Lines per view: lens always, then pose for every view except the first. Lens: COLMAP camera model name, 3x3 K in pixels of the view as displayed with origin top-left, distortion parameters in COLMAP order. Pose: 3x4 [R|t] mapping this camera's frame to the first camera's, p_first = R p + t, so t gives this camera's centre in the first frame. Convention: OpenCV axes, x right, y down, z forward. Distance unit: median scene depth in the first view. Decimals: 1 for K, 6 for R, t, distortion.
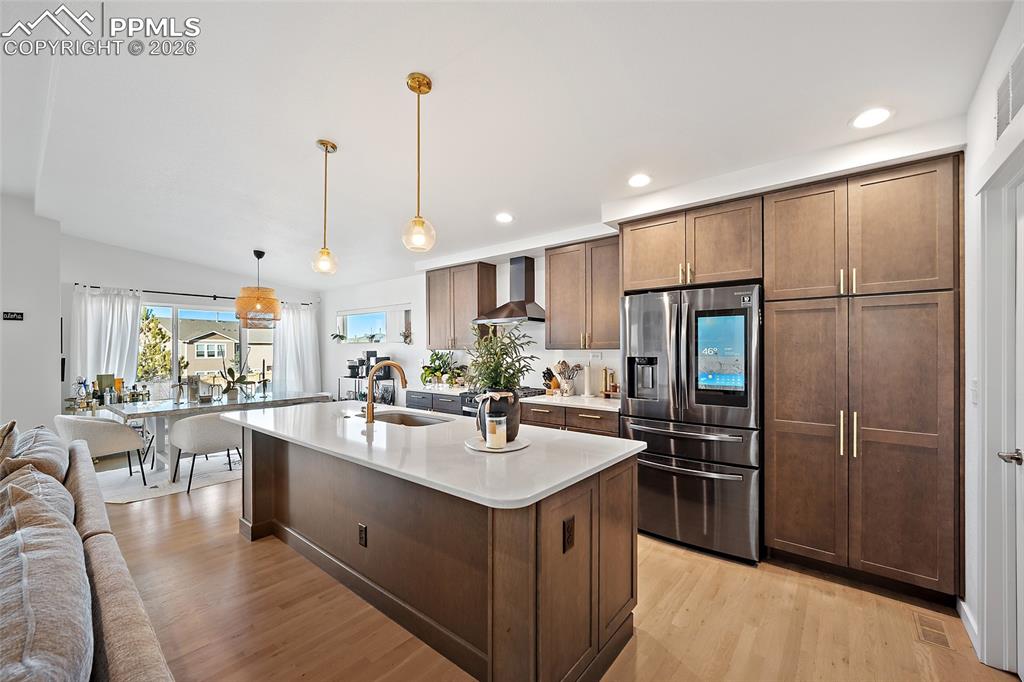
lens RADIAL K [[408.6, 0, 502.0], [0, 408.6, 347.8], [0, 0, 1]] dist [-0.003603, 0.000252]
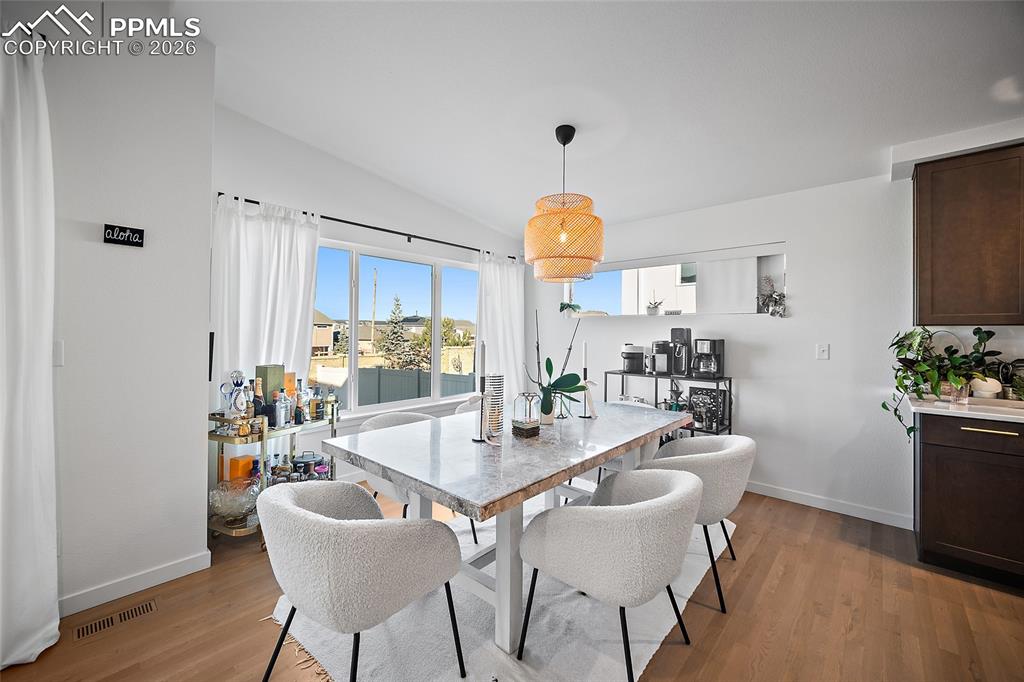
lens RADIAL K [[408.6, 0, 501.2], [0, 408.6, 327.2], [0, 0, 1]] dist [-0.003603, 0.000252]
pose [[0.998264, 0.011601, -0.057753, -0.708128], [-0.012222, 0.999871, -0.010401, 0.019740], [0.057625, 0.011089, 0.998277, 0.538591]]
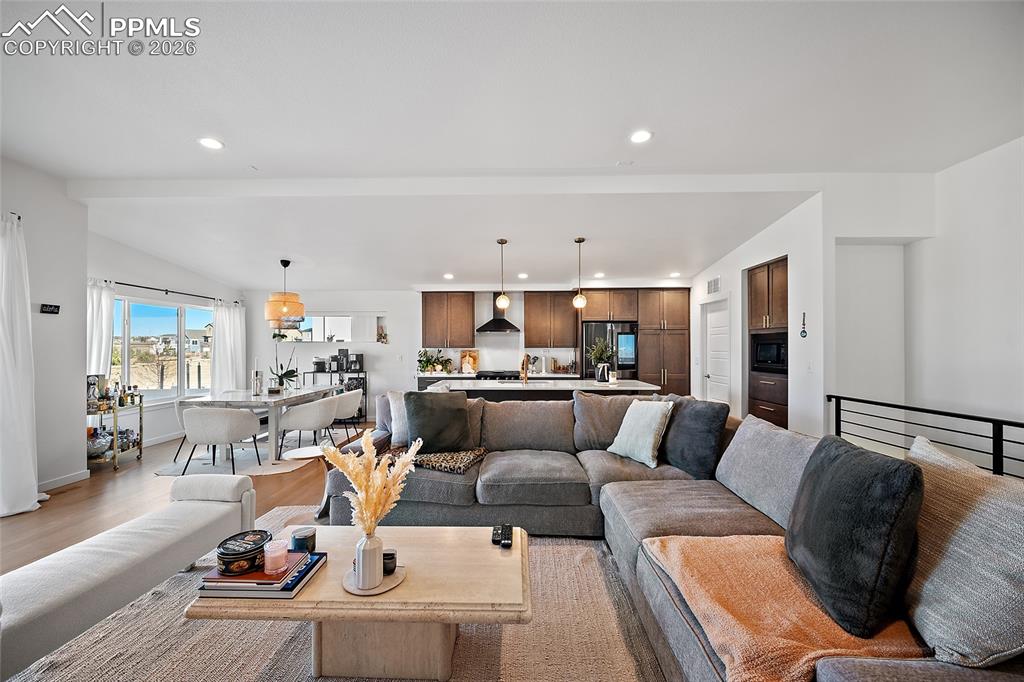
lens RADIAL K [[408.6, 0, 504.9], [0, 408.6, 348.1], [0, 0, 1]] dist [-0.003603, 0.000252]
pose [[0.783879, 0.001757, 0.620911, -0.903053], [-0.003675, 0.999992, 0.001809, 0.001530], [-0.620903, -0.003700, 0.783879, -0.287290]]
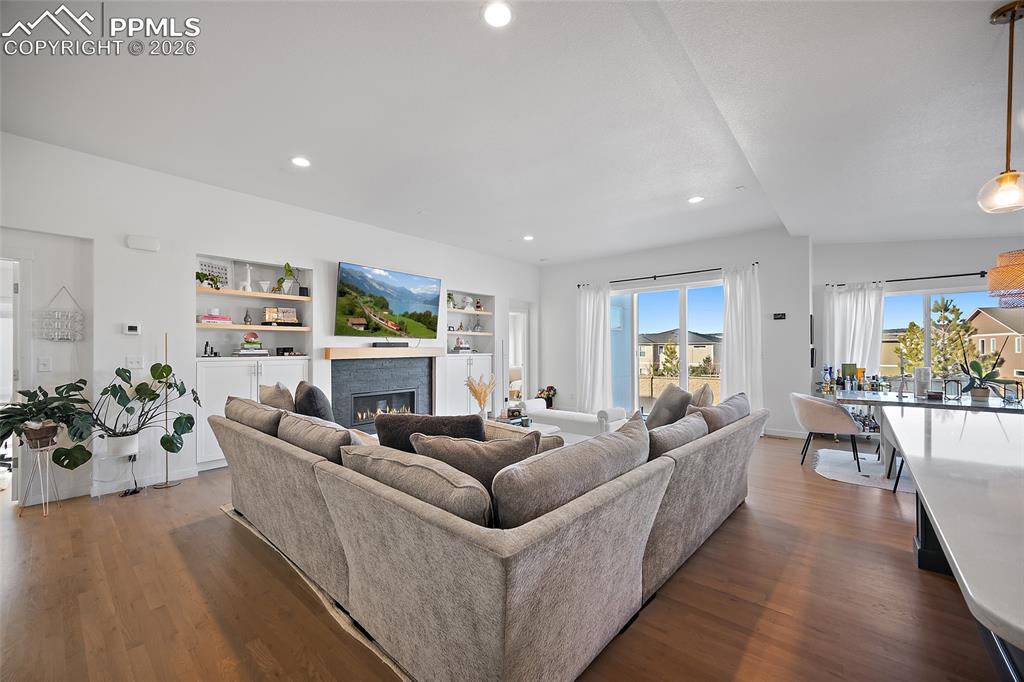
lens RADIAL K [[408.6, 0, 525.7], [0, 408.6, 350.9], [0, 0, 1]] dist [-0.003603, 0.000252]
pose [[-0.011711, 0.004912, -0.999919, 0.144227], [0.007387, 0.999961, 0.004826, 0.021355], [0.999904, -0.007330, -0.011747, 0.156767]]
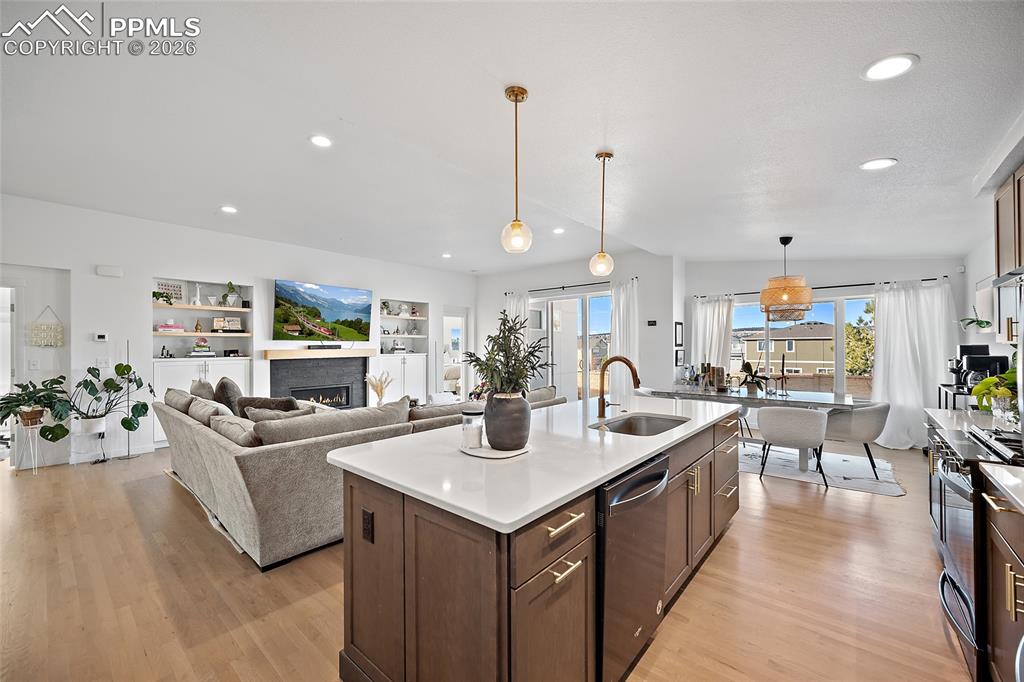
lens RADIAL K [[408.6, 0, 519.7], [0, 408.6, 350.4], [0, 0, 1]] dist [-0.003603, 0.000252]
pose [[-0.012274, 0.011699, -0.999856, 0.384204], [0.006874, 0.999909, 0.011615, 0.005613], [0.999901, -0.006731, -0.012354, 0.460637]]
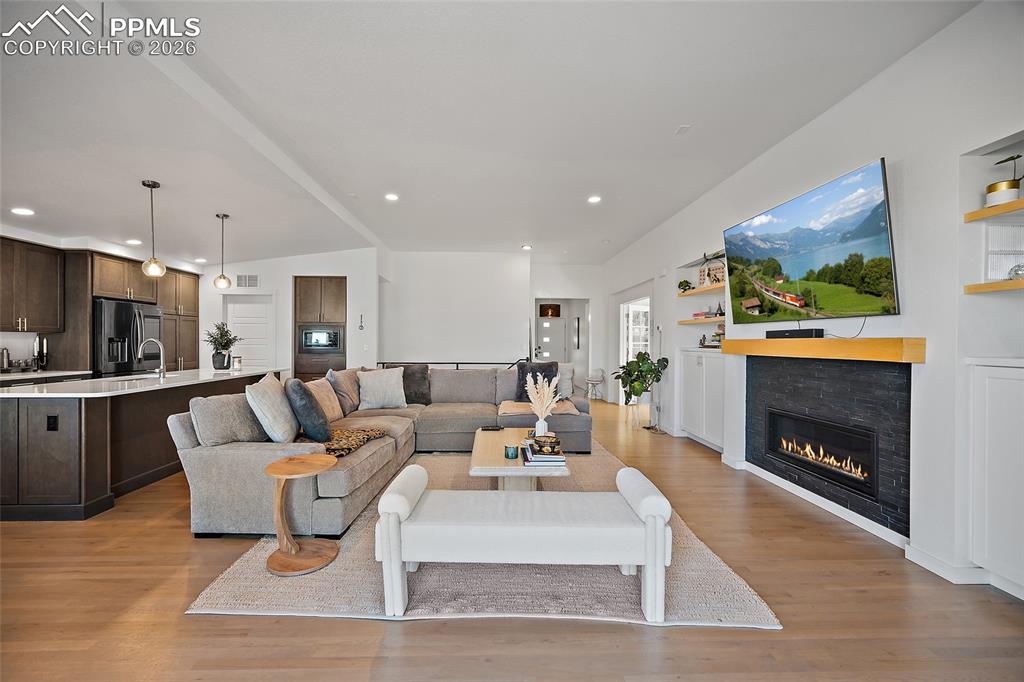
lens RADIAL K [[408.6, 0, 504.4], [0, 408.6, 343.1], [0, 0, 1]] dist [-0.003603, 0.000252]
pose [[-0.664488, -0.002901, 0.747293, -1.275210], [-0.005680, 0.999983, -0.001168, 0.024312], [-0.747277, -0.005021, -0.664493, 0.574642]]
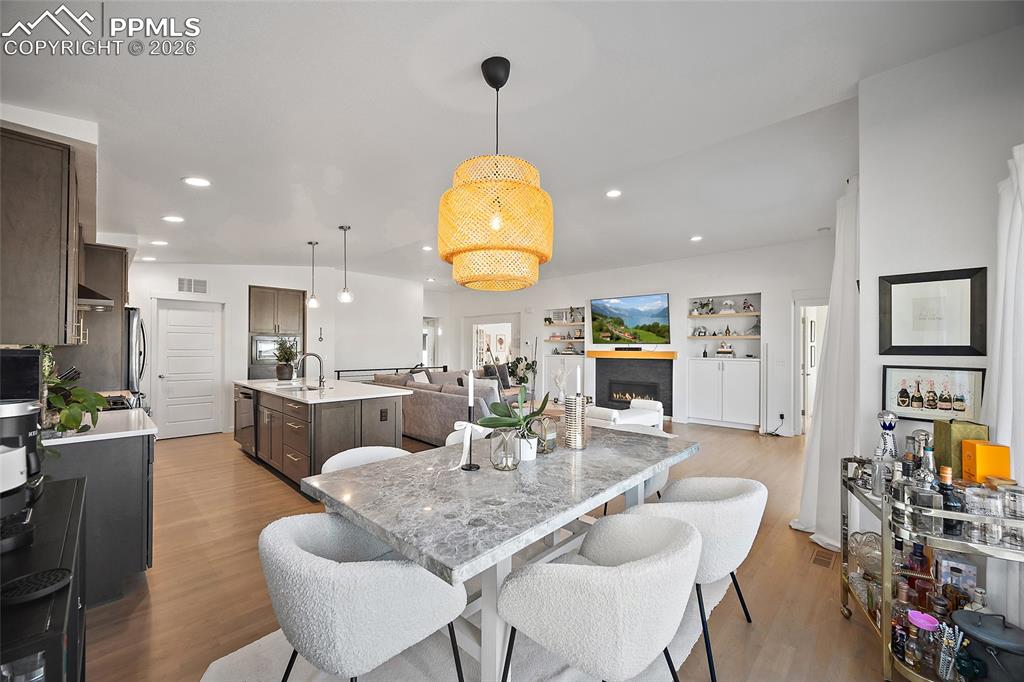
lens RADIAL K [[408.6, 0, 516.2], [0, 408.6, 344.6], [0, 0, 1]] dist [-0.003603, 0.000252]
pose [[-0.998316, -0.002905, 0.057935, -0.704436], [-0.003591, 0.999925, -0.011741, 0.007634], [-0.057897, -0.011930, -0.998251, 1.510356]]
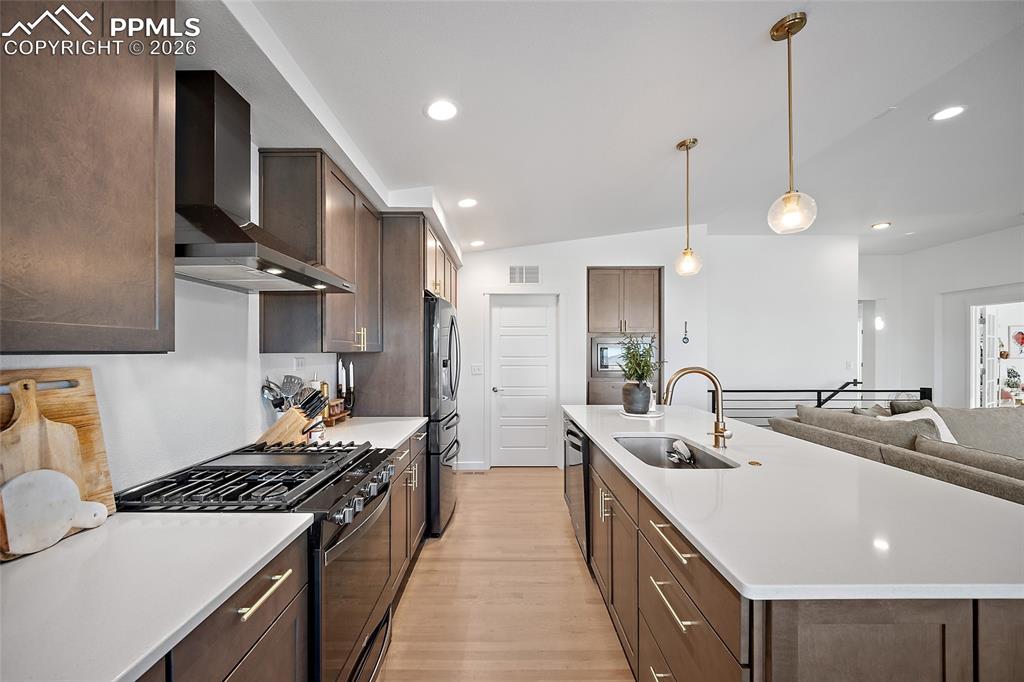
lens RADIAL K [[408.6, 0, 500.0], [0, 408.6, 353.7], [0, 0, 1]] dist [-0.003603, 0.000252]
pose [[-0.634407, 0.000149, 0.772999, -0.350625], [-0.000408, 1.000000, -0.000527, 0.004810], [-0.772999, -0.000650, -0.634407, 0.975735]]
